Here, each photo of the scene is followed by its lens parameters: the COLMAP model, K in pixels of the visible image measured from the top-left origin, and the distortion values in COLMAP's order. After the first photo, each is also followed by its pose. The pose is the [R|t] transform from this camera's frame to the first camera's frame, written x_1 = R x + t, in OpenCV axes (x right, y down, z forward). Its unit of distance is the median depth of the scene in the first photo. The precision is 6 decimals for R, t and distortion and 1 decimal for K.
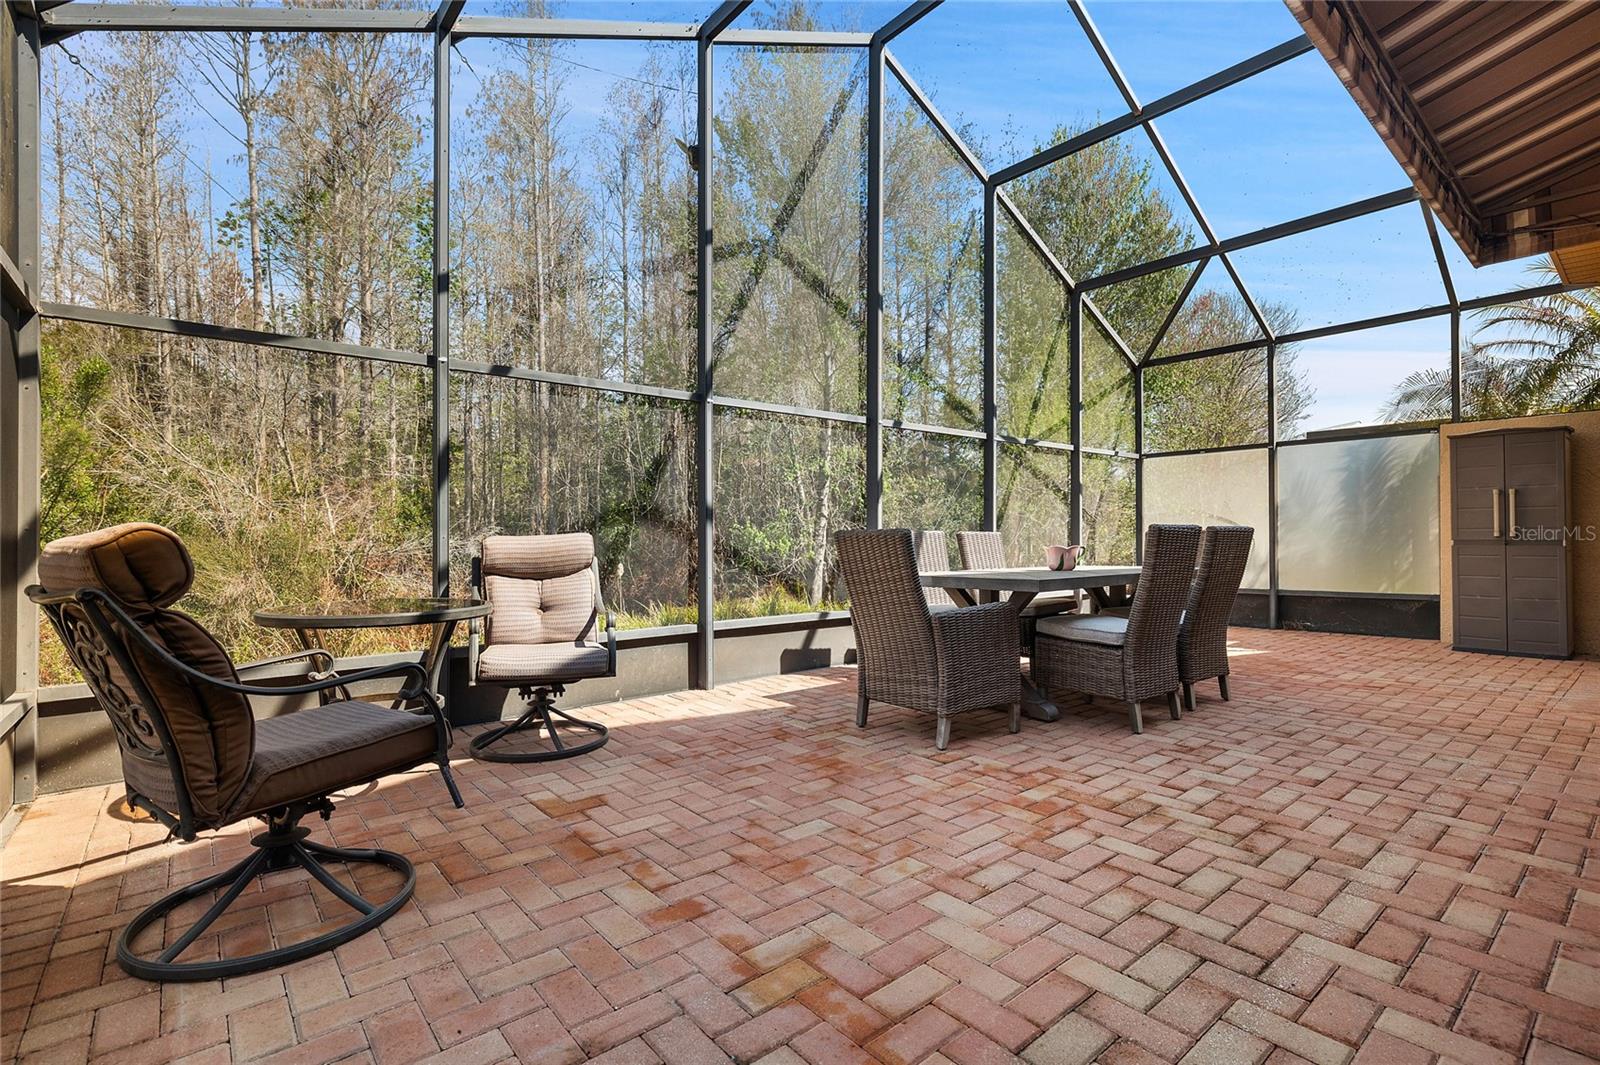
lens RADIAL K [[731.7, 0, 800.0], [0, 731.7, 532.5], [0, 0, 1]] dist [0.001962, 0.000001]
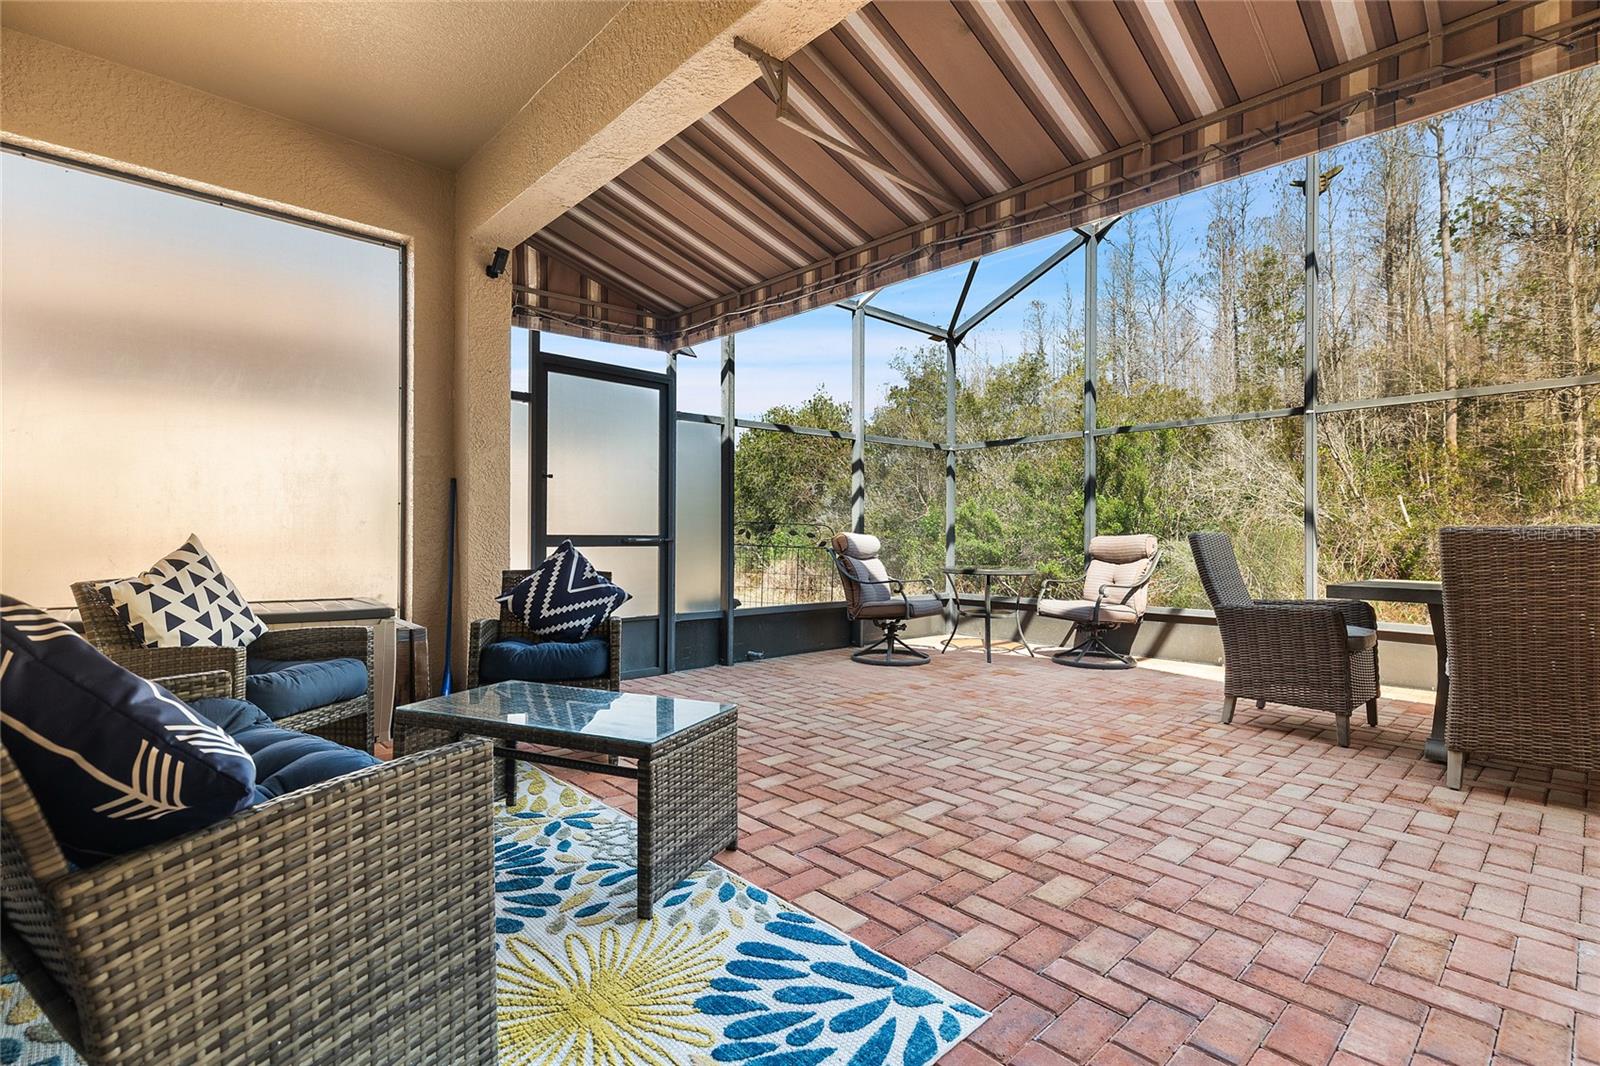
lens RADIAL K [[731.7, 0, 800.0], [0, 731.7, 533.0], [0, 0, 1]] dist [0.001962, 0.000001]
pose [[0.053795, 0.000617, -0.998552, 1.894250], [0.003130, 0.999995, 0.000786, -0.009942], [0.998547, -0.003168, 0.053793, 0.384995]]
